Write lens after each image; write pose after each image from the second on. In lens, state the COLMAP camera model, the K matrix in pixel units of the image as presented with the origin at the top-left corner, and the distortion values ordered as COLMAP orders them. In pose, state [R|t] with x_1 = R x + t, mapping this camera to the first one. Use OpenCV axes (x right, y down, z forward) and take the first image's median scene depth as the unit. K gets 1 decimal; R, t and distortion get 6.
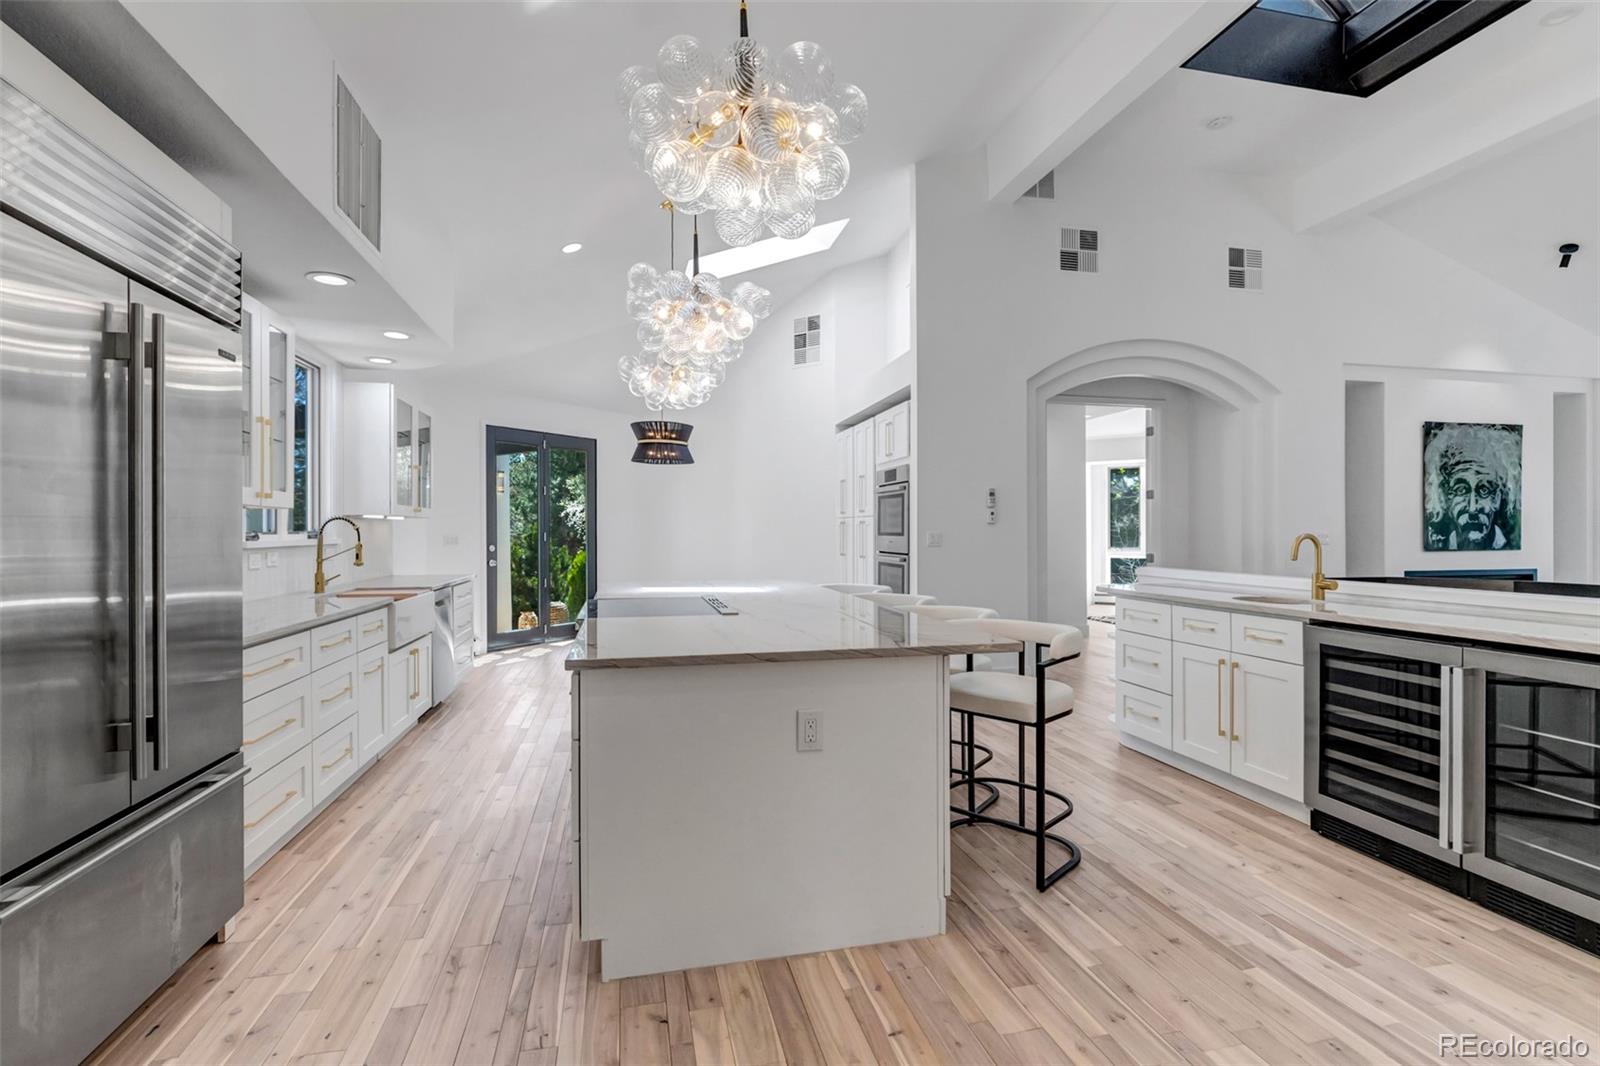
lens RADIAL K [[730.3, 0, 800.0], [0, 730.3, 533.0], [0, 0, 1]] dist [0.003932, 0.000237]
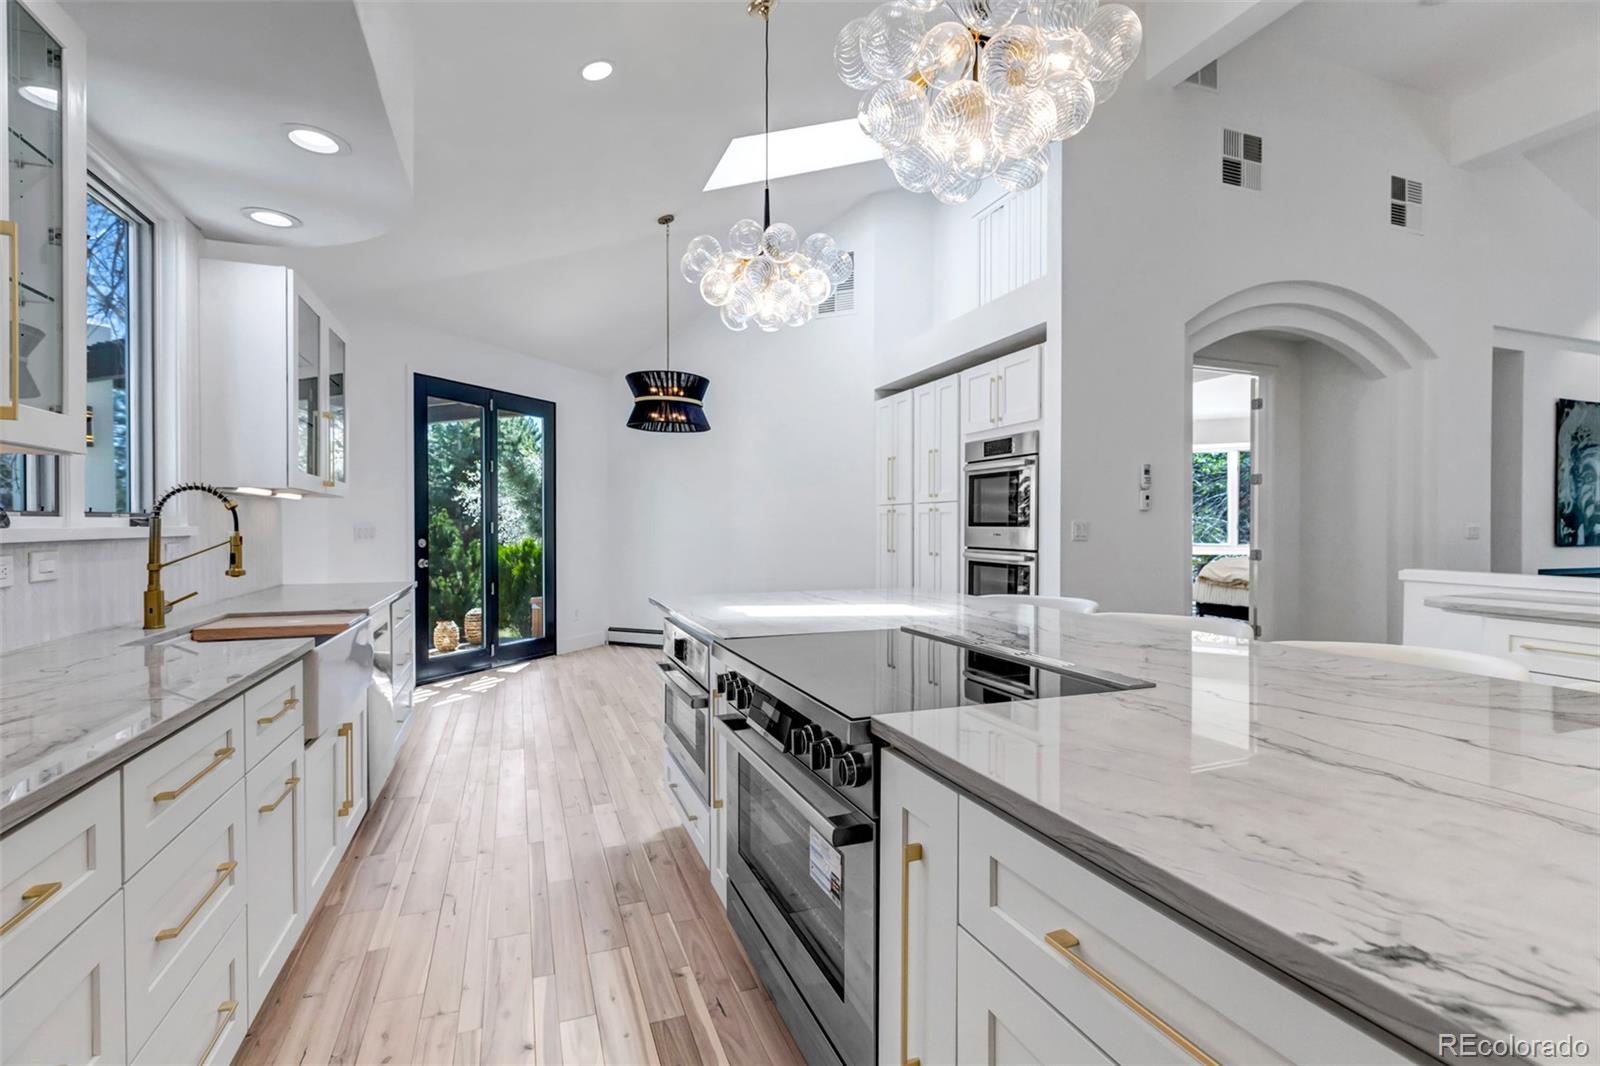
lens RADIAL K [[726.7, 0, 800.0], [0, 726.7, 533.0], [0, 0, 1]] dist [0.007071, 0.000374]
pose [[0.990433, 0.002157, 0.137981, -0.164801], [-0.003290, 0.999963, 0.007988, 0.004546], [-0.137959, -0.008365, 0.990403, 0.254423]]
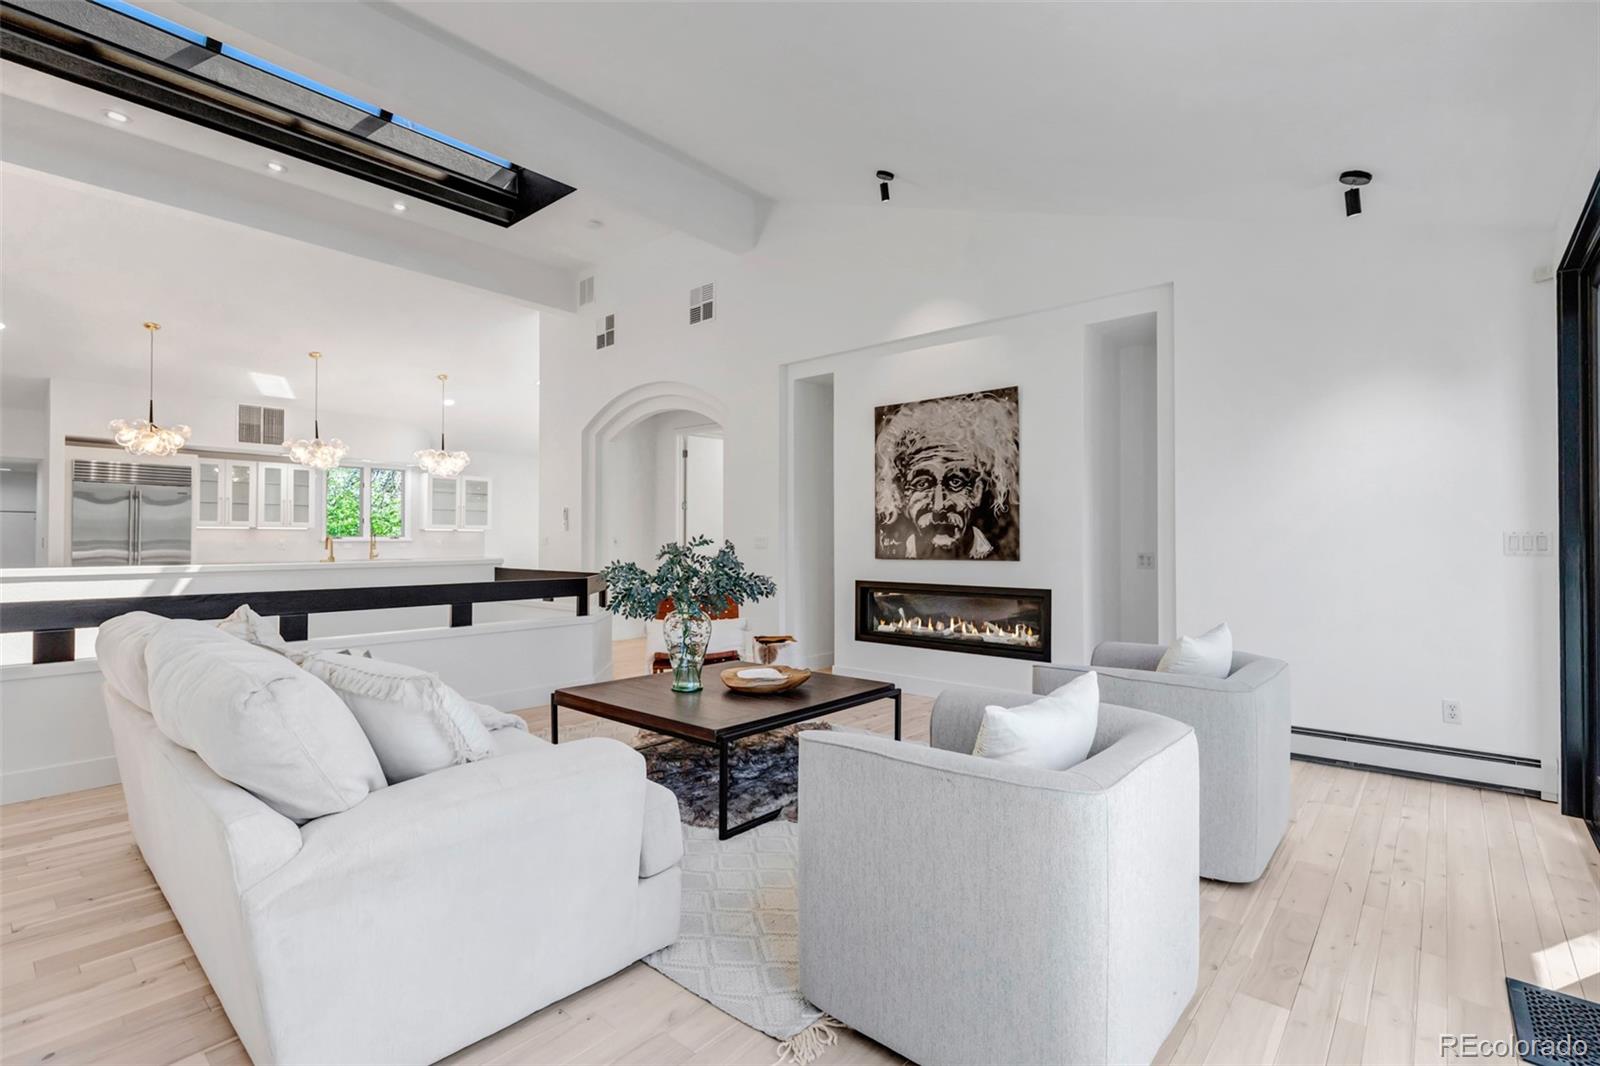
lens RADIAL K [[726.7, 0, 800.0], [0, 726.7, 533.0], [0, 0, 1]] dist [0.007071, 0.000374]
pose [[0.591952, -0.005573, -0.805954, 1.472766], [-0.003111, 0.999953, -0.009200, 0.003079], [0.805967, 0.007953, 0.591906, 0.422997]]
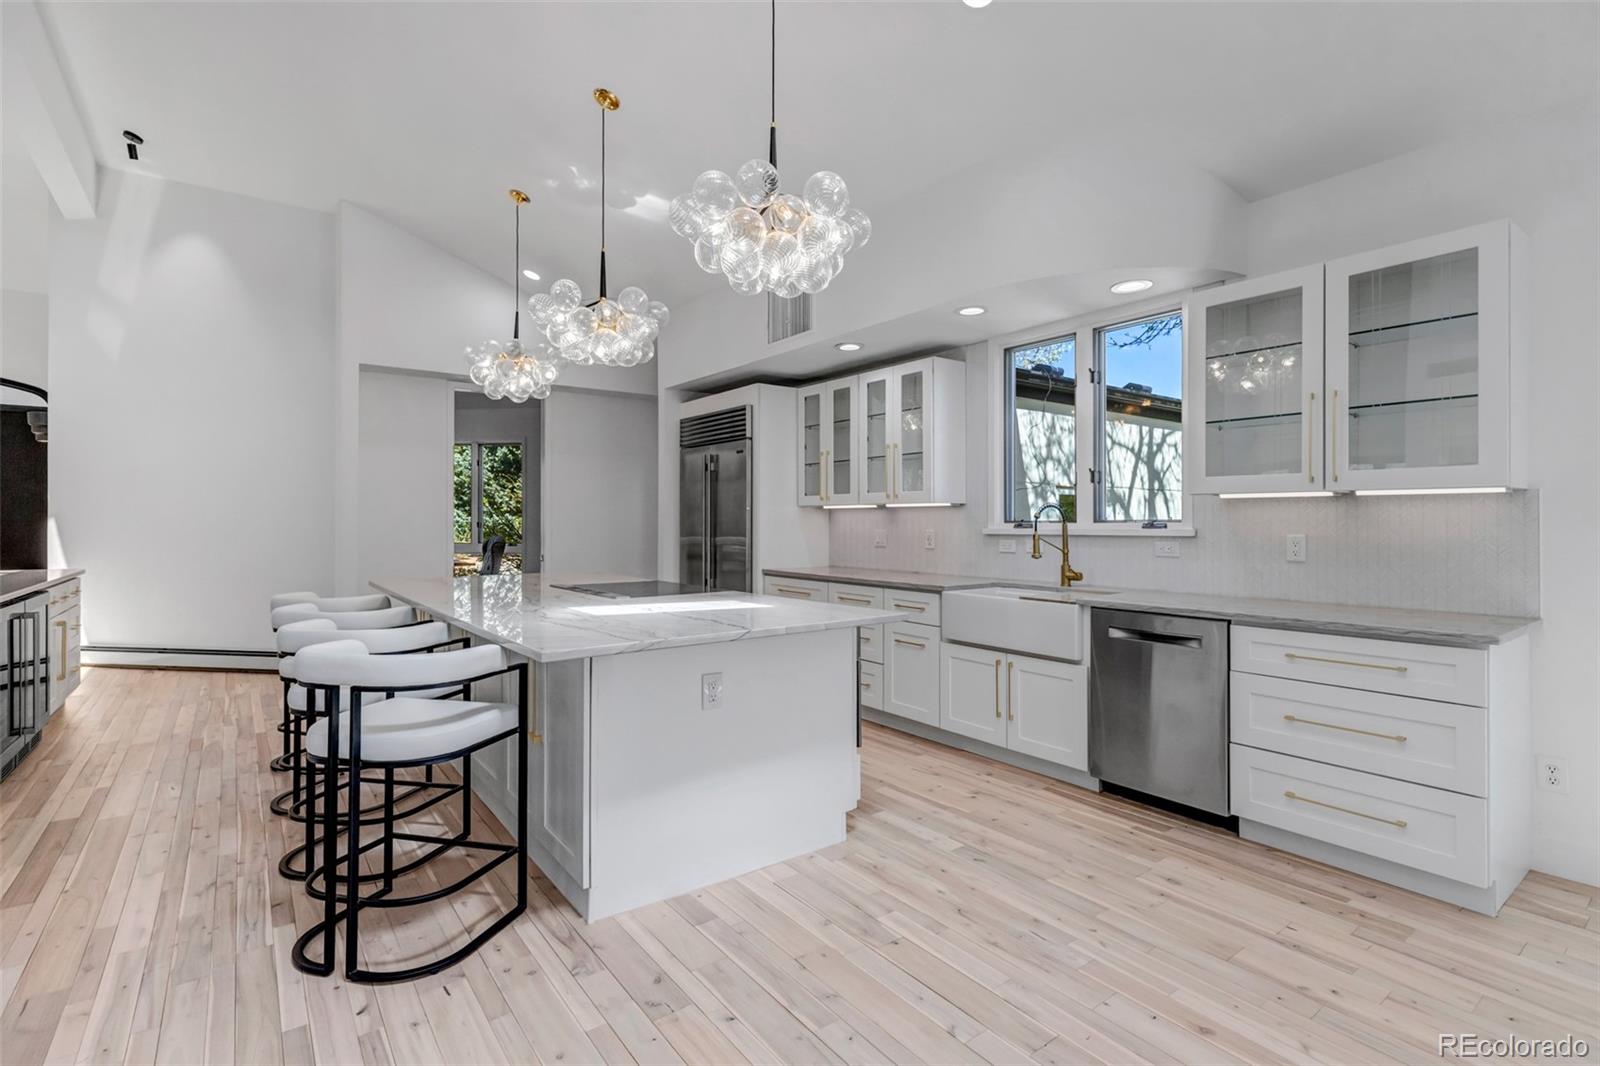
lens RADIAL K [[726.7, 0, 800.0], [0, 726.7, 533.0], [0, 0, 1]] dist [0.007071, 0.000374]
pose [[-0.912650, 0.009991, -0.408620, 0.017350], [0.002392, 0.999815, 0.019106, -0.003286], [0.408735, 0.016460, -0.912505, 1.044737]]
